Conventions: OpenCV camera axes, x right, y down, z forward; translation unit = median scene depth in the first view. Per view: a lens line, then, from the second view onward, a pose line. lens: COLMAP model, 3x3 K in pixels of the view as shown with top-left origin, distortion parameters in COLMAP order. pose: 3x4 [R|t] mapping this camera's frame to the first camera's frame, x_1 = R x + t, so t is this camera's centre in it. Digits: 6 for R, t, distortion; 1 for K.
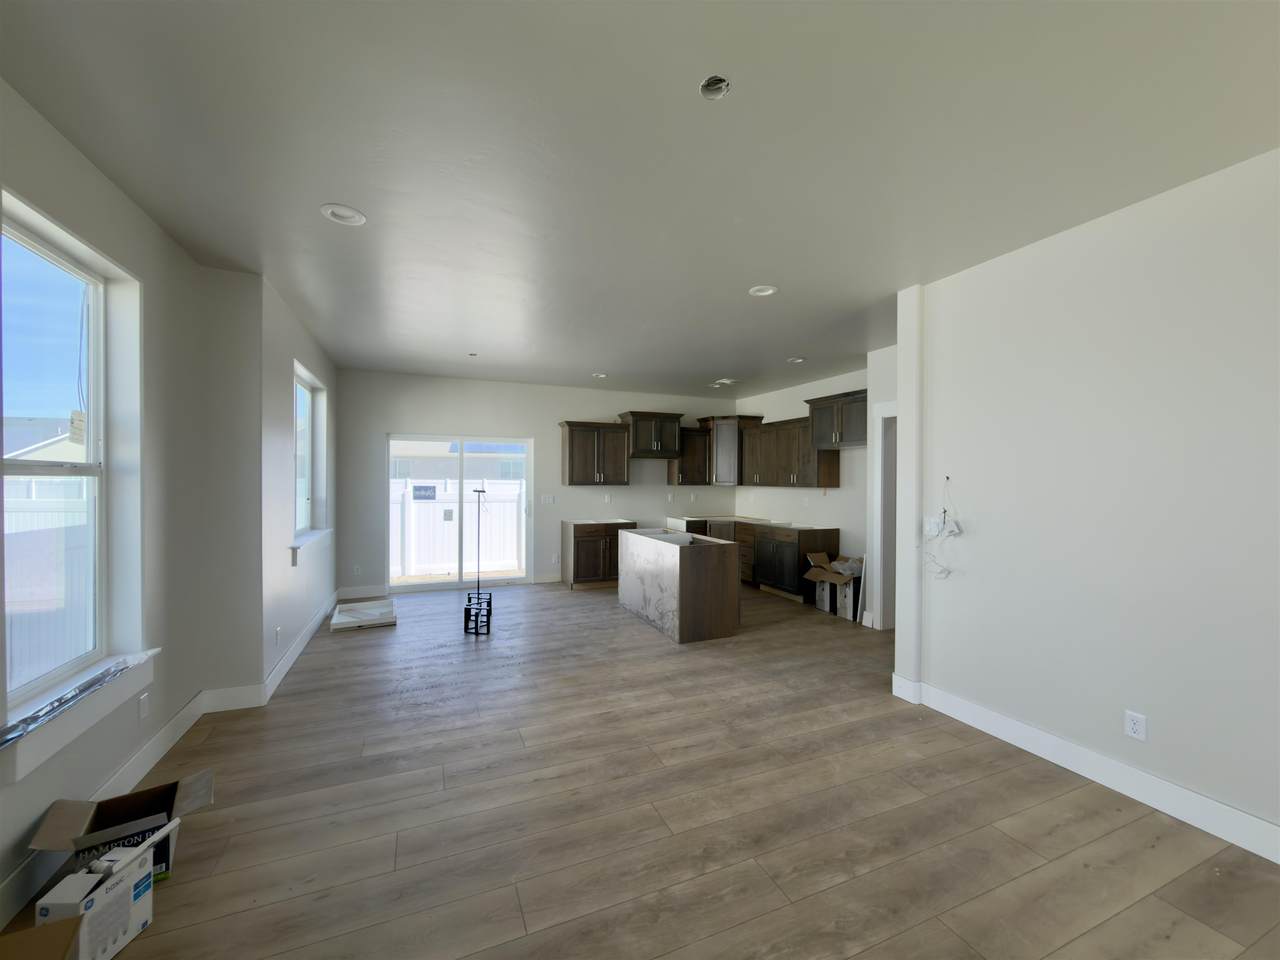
lens RADIAL K [[511.0, 0, 641.2], [0, 511.0, 483.2], [0, 0, 1]] dist [0.002810, 0.000026]
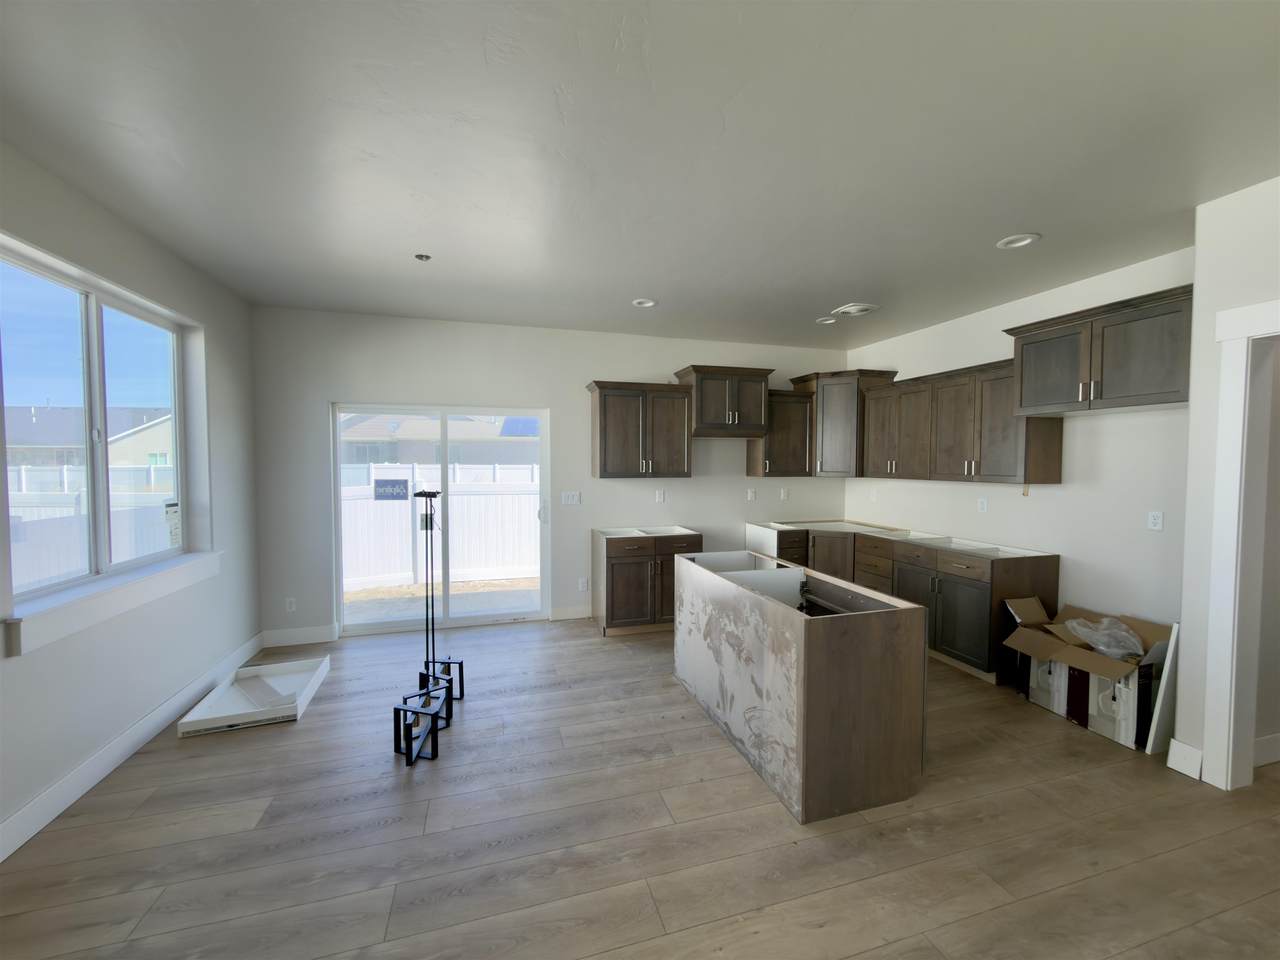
lens RADIAL K [[511.0, 0, 639.3], [0, 511.0, 477.8], [0, 0, 1]] dist [0.002810, 0.000026]
pose [[0.993290, 0.000087, -0.115650, -0.015540], [0.002514, 0.999747, 0.022351, -0.012614], [0.115623, -0.022492, 0.993038, 0.392934]]
